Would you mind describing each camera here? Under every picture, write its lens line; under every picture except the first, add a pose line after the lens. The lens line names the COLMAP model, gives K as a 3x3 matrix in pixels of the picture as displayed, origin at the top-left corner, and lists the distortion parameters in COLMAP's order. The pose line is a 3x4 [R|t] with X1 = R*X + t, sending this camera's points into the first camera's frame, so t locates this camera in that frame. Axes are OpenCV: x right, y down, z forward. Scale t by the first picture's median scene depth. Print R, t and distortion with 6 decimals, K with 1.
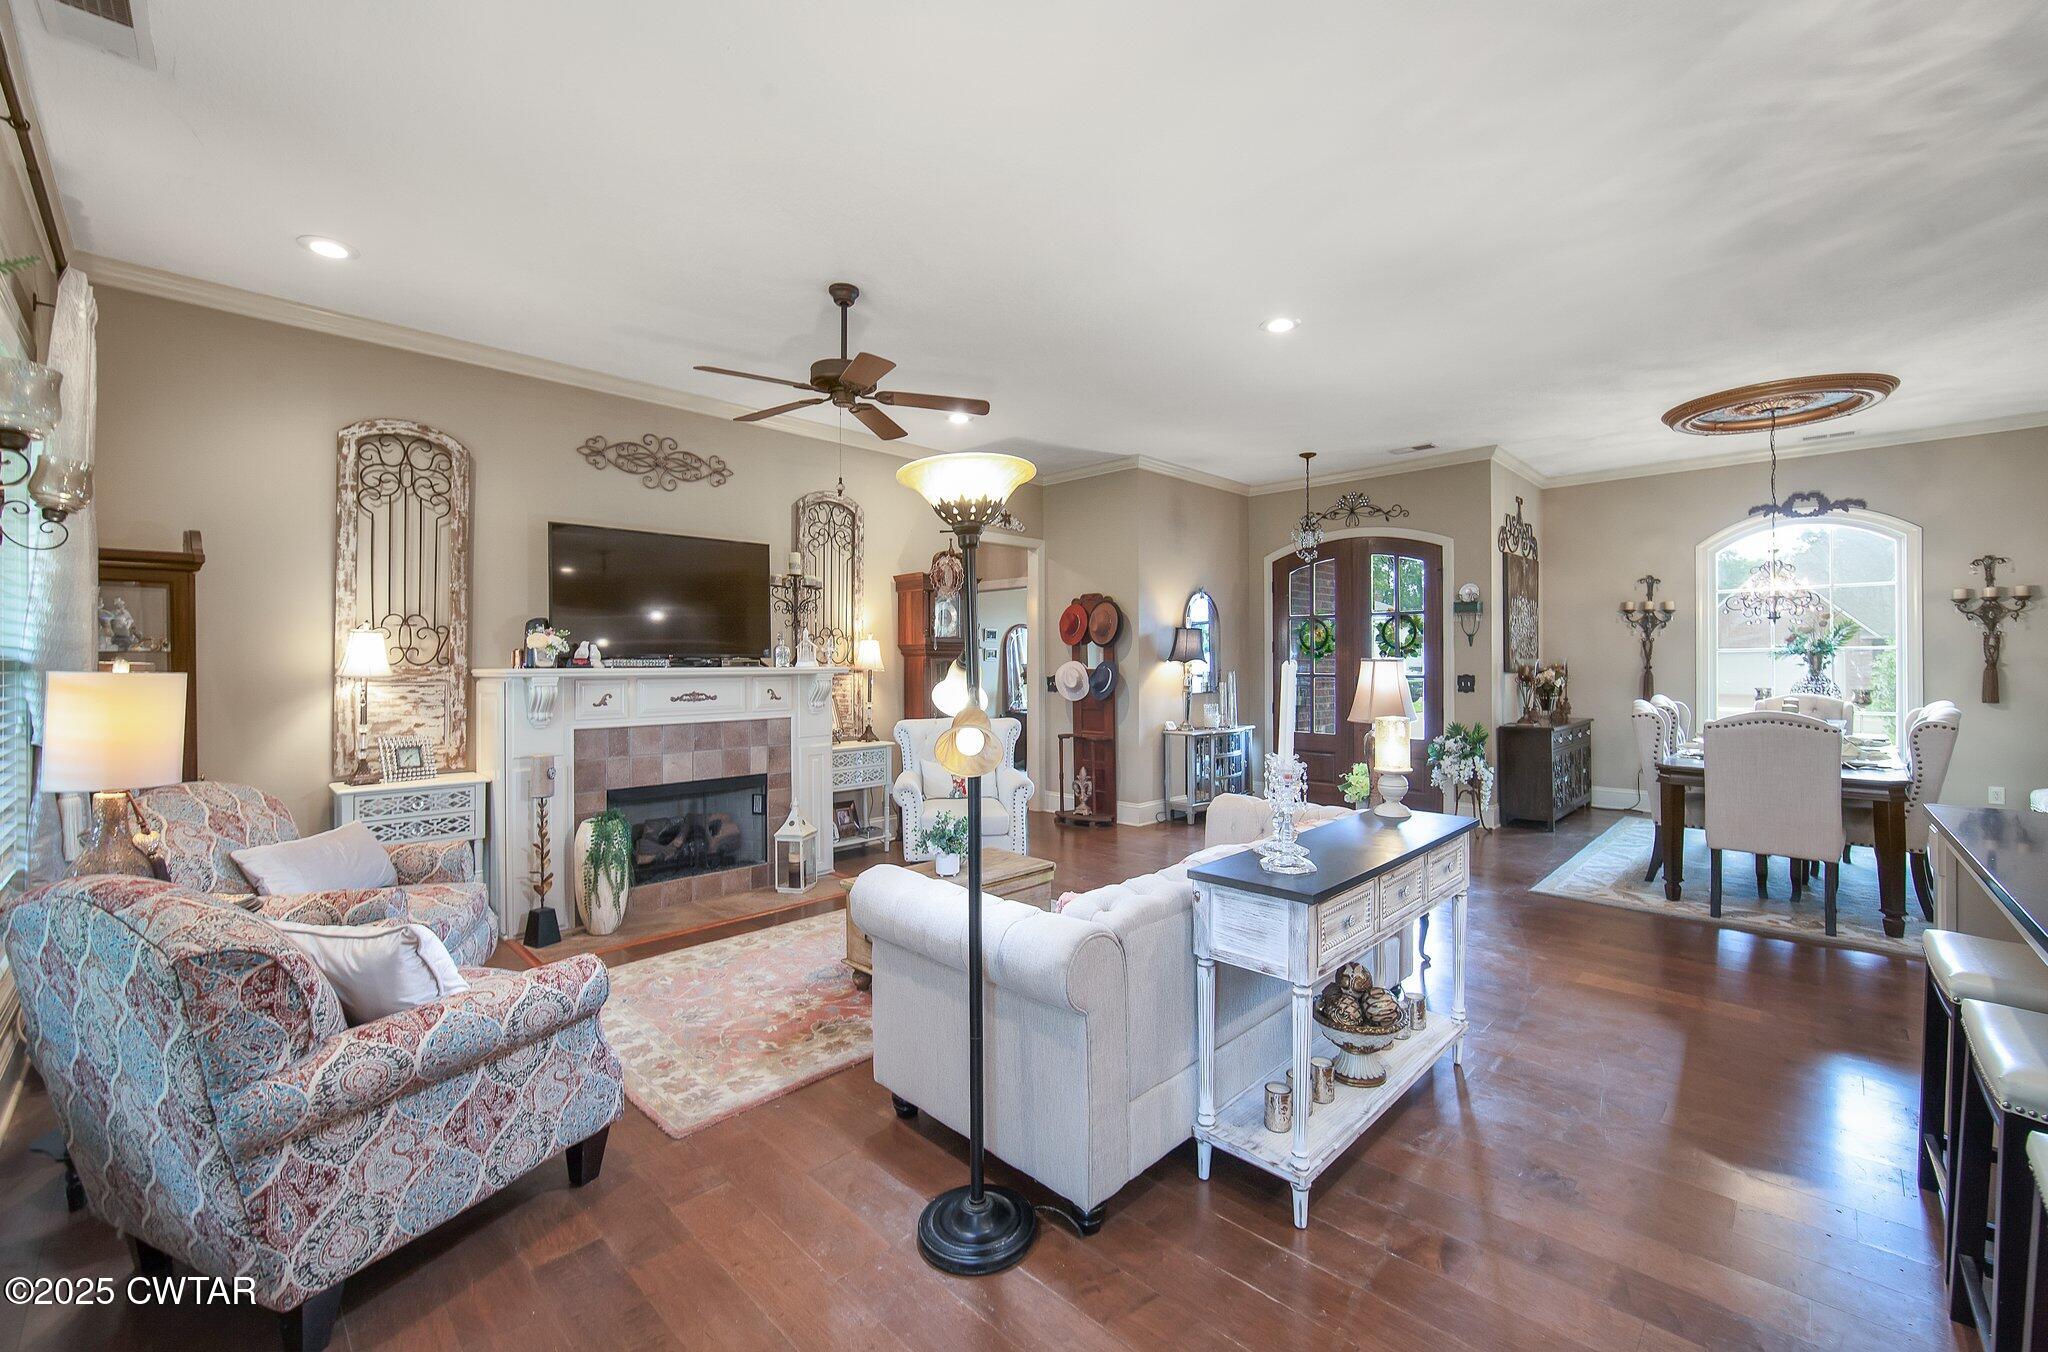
lens RADIAL K [[828.5, 0, 1044.6], [0, 828.5, 661.4], [0, 0, 1]] dist [-0.009920, 0.000591]
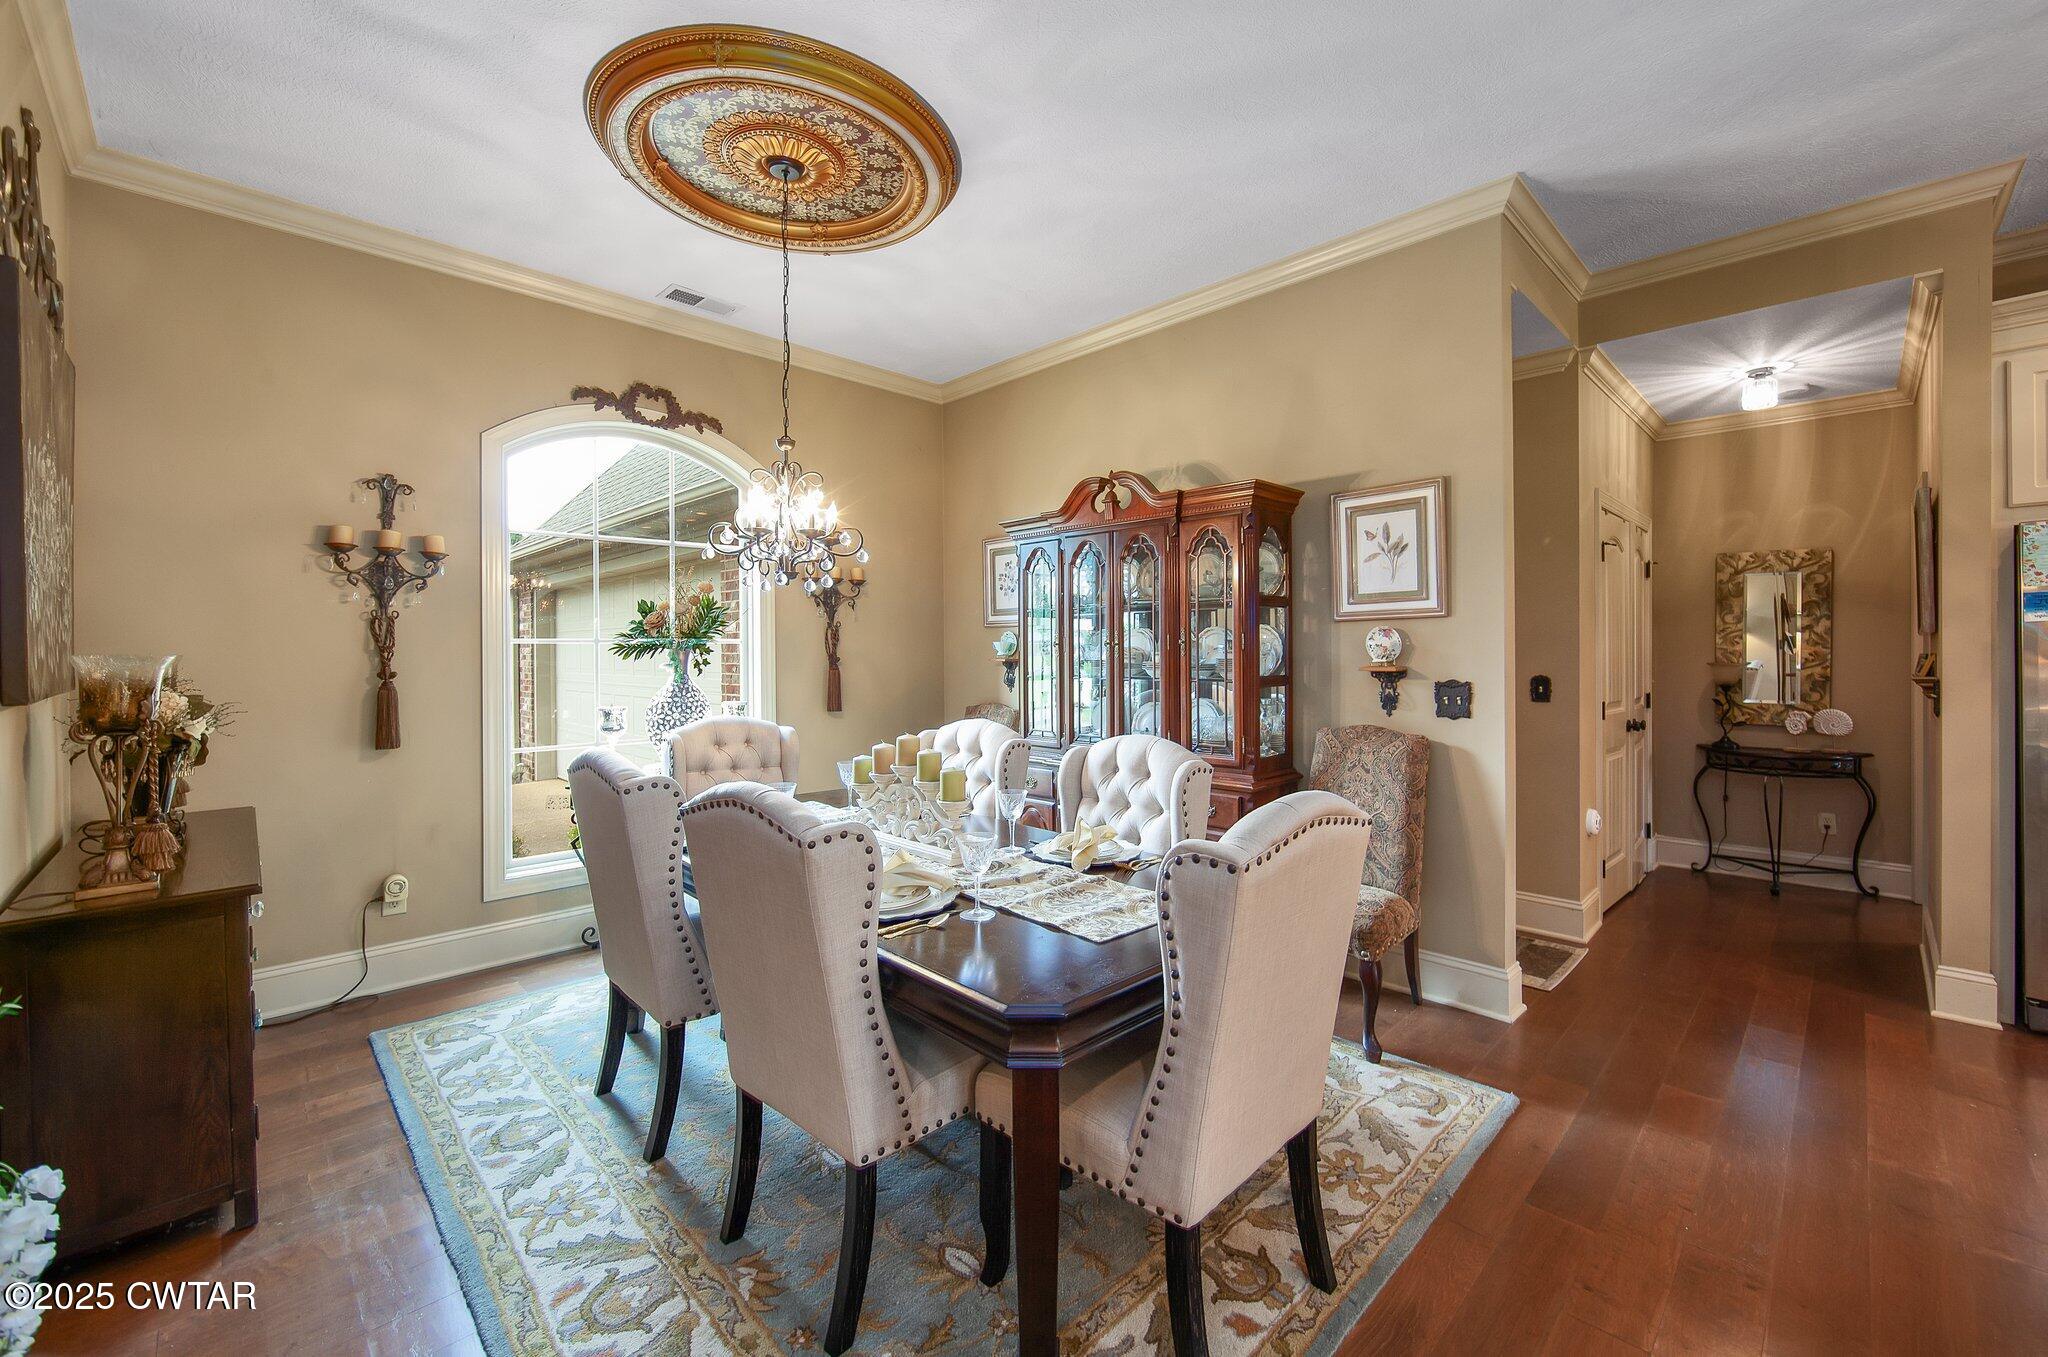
lens RADIAL K [[822.6, 0, 1050.5], [0, 822.6, 653.0], [0, 0, 1]] dist [-0.009871, 0.000486]
pose [[0.018028, 0.003993, 0.999830, 0.426377], [0.004866, 0.999980, -0.004081, -0.002014], [-0.999826, 0.004939, 0.018009, 0.928120]]
